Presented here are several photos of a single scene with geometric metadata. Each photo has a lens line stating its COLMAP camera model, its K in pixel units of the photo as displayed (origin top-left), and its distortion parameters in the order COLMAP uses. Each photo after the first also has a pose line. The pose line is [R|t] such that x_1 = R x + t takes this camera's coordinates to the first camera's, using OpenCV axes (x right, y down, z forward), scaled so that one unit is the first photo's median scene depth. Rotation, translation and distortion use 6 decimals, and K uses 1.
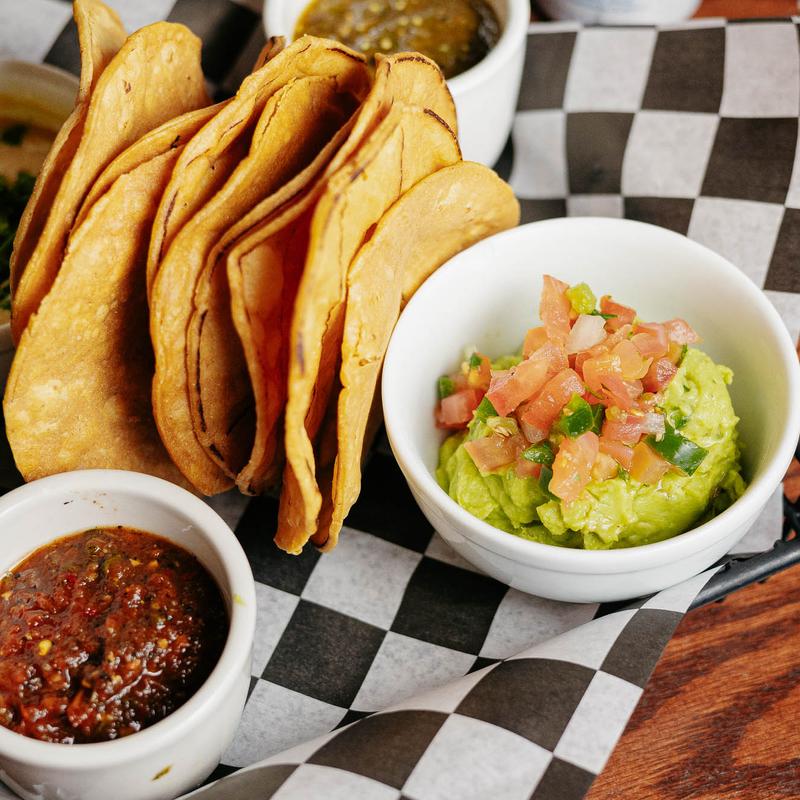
lens RADIAL K [[1869.0, 0, 400.0], [0, 1869.0, 400.0], [0, 0, 1]] dist [-0.033098, 0.029882]
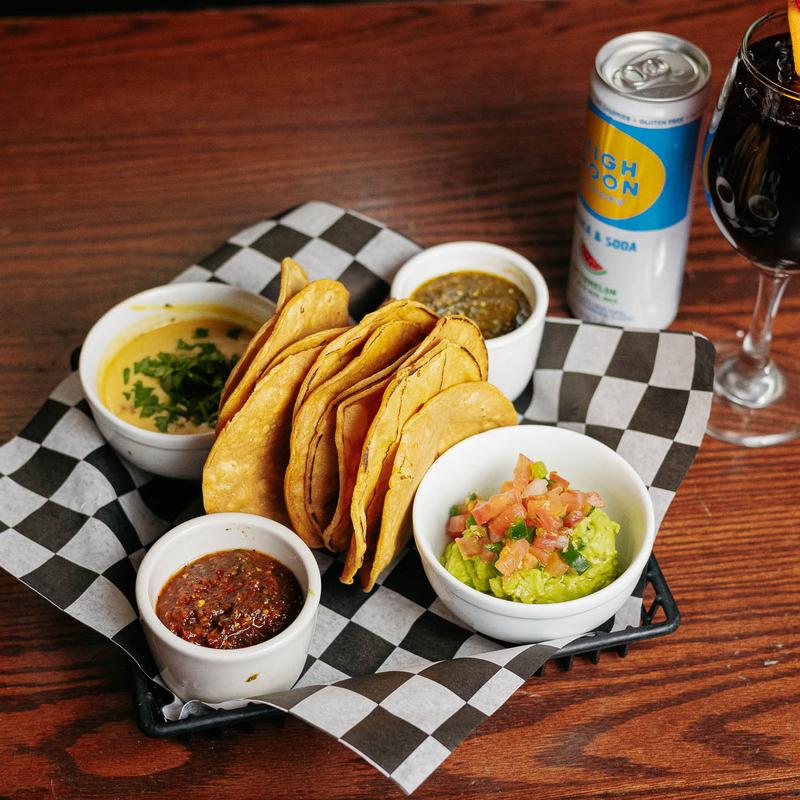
lens RADIAL K [[1869.0, 0, 400.0], [0, 1869.0, 400.0], [0, 0, 1]] dist [-0.033098, 0.029882]
pose [[0.982314, 0.154372, -0.105968, 0.150941], [-0.169590, 0.973398, -0.154062, 0.178248], [0.079366, 0.169308, 0.982362, -0.749516]]
